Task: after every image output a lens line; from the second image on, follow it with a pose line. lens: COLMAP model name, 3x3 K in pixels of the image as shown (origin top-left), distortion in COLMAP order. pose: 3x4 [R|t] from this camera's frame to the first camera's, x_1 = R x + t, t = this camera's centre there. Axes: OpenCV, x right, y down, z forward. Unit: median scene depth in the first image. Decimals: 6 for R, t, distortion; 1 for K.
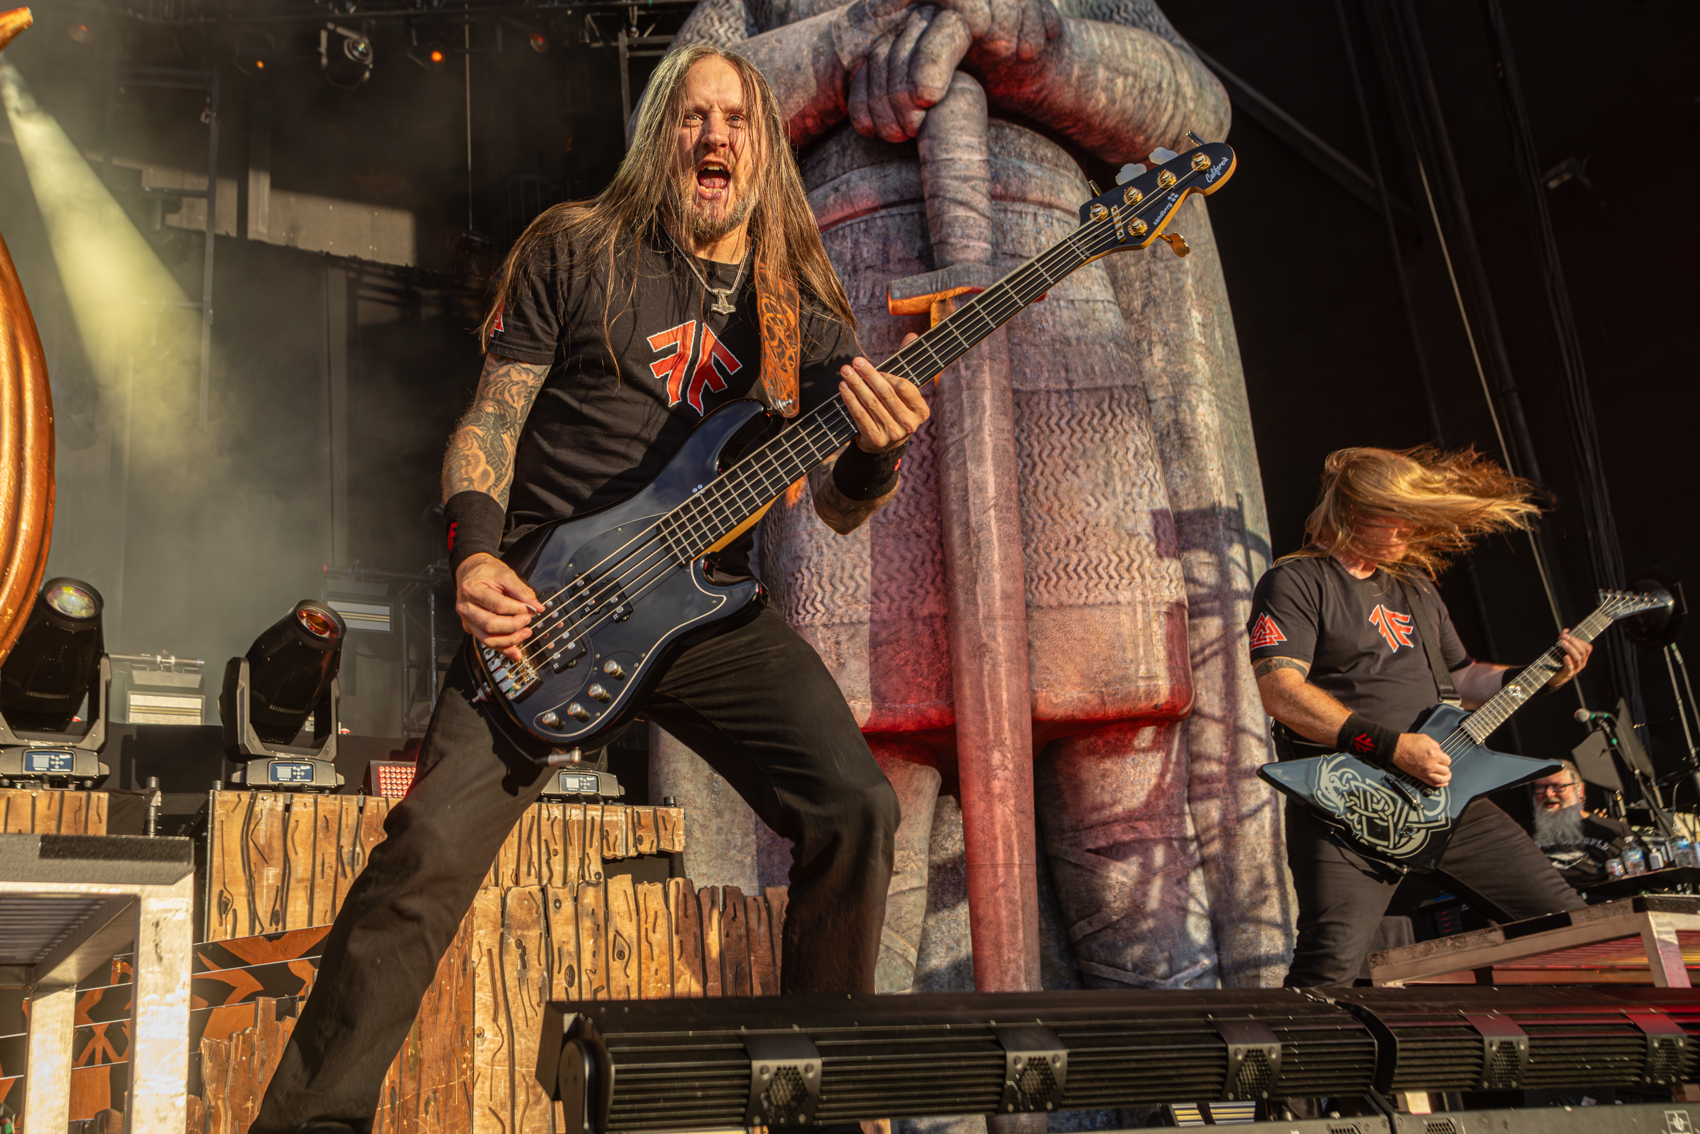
lens RADIAL K [[1795.8, 0, 743.1], [0, 1795.8, 490.5], [0, 0, 1]] dist [-0.007950, 0.003306]
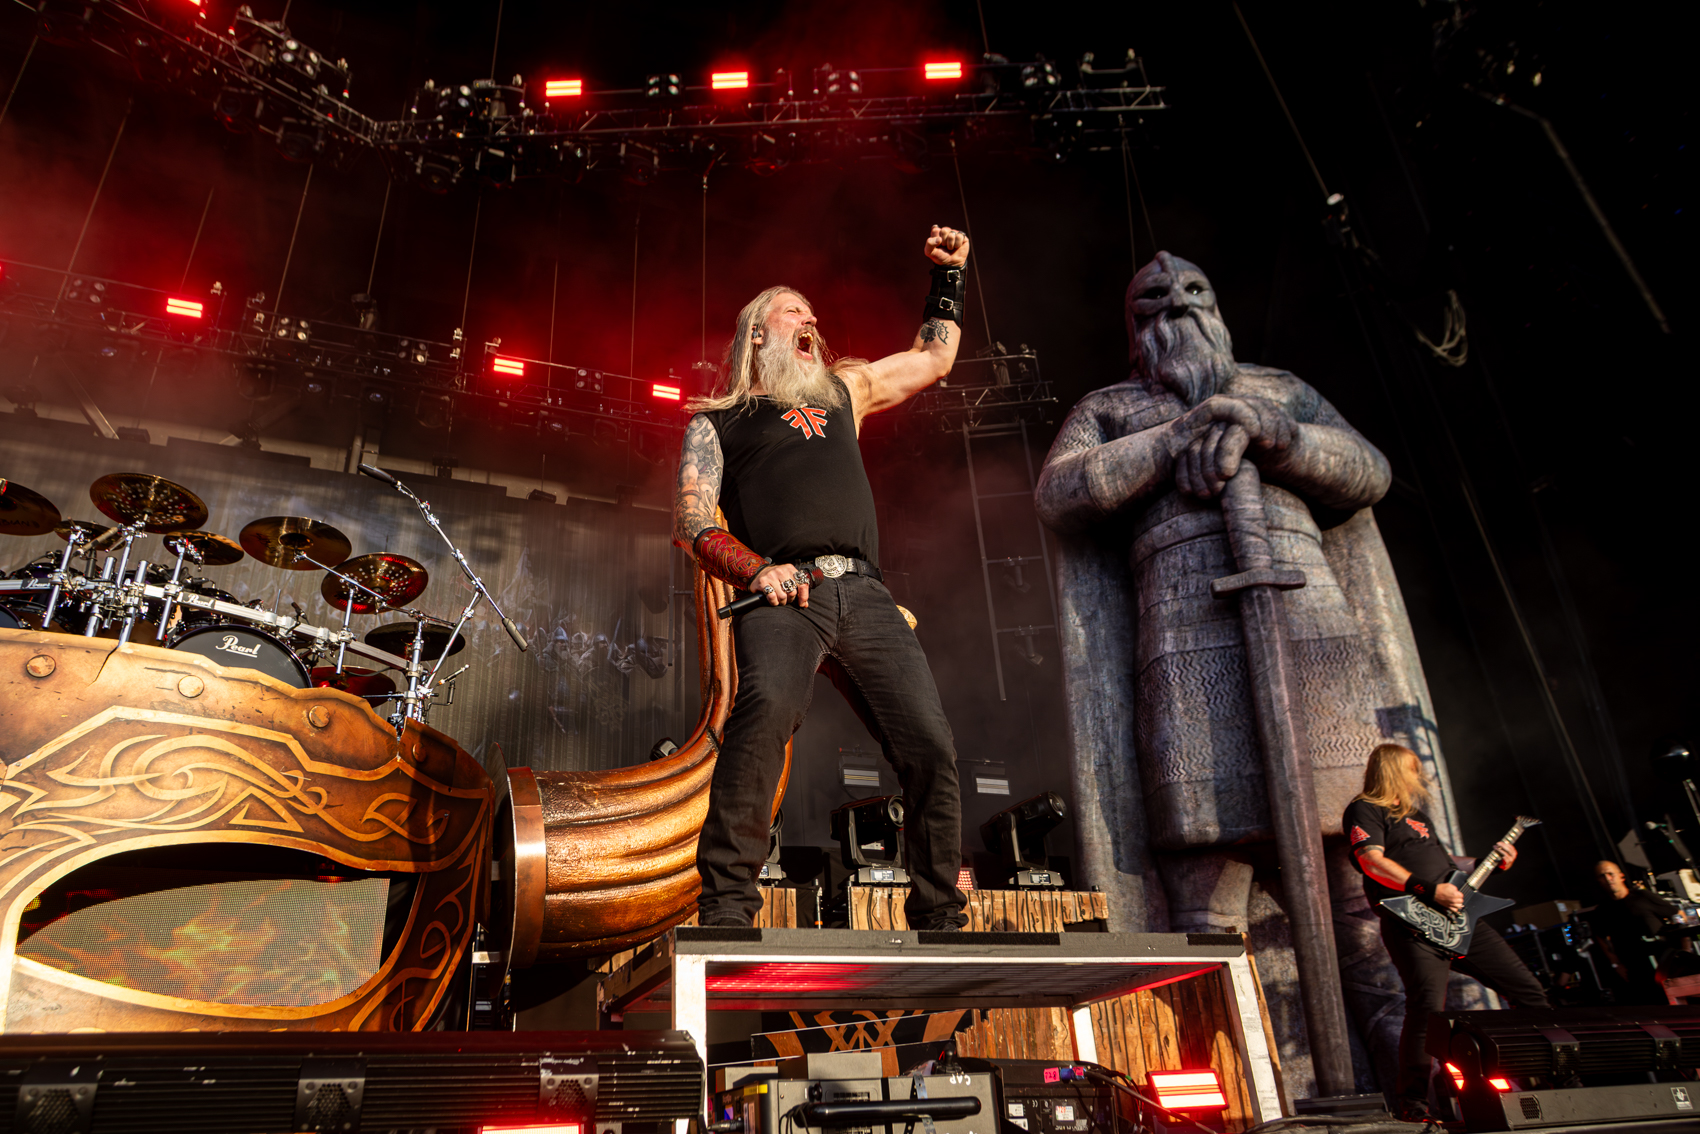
lens RADIAL K [[1109.9, 0, 850.0], [0, 1109.9, 567.0], [0, 0, 1]] dist [-0.074040, 0.058887]
pose [[0.994689, -0.036558, -0.096213, -0.164225], [0.026466, 0.994209, -0.104159, -0.027839], [0.099463, 0.101059, 0.989896, -0.087418]]
